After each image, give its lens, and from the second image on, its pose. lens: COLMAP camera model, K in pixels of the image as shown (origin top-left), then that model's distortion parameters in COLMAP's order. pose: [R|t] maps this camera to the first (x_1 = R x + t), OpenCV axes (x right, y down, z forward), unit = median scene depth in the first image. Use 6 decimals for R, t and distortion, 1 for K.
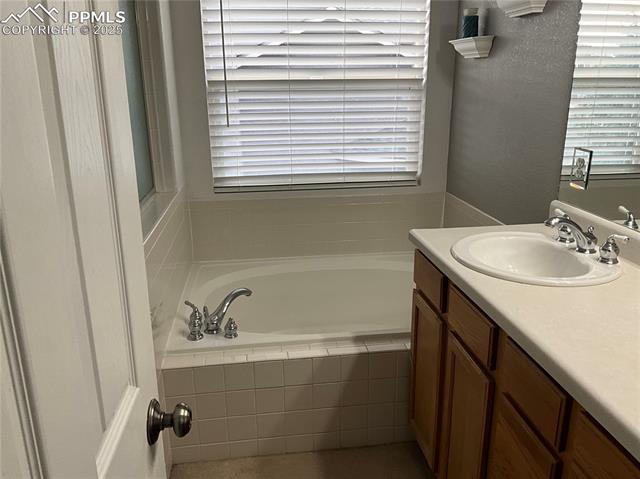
lens RADIAL K [[528.3, 0, 320.0], [0, 528.3, 239.5], [0, 0, 1]] dist [0.114601, -0.221356]
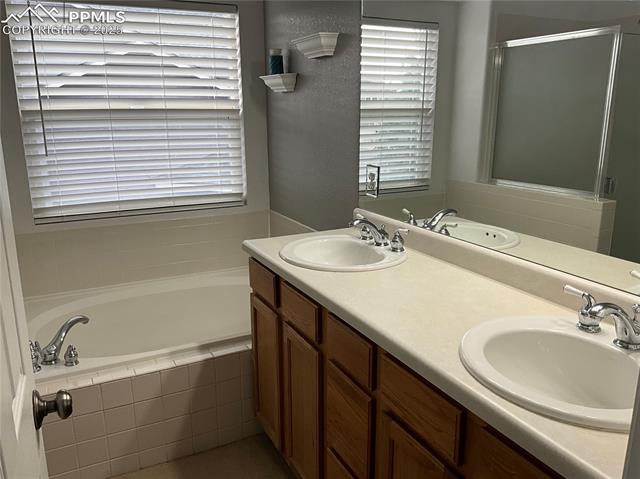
lens RADIAL K [[528.3, 0, 320.0], [0, 528.3, 239.5], [0, 0, 1]] dist [0.114601, -0.221356]
pose [[0.944685, -0.078099, 0.318546, -0.031340], [0.094207, 0.994921, -0.035453, 0.031157], [-0.314160, 0.063501, 0.947244, -0.111899]]
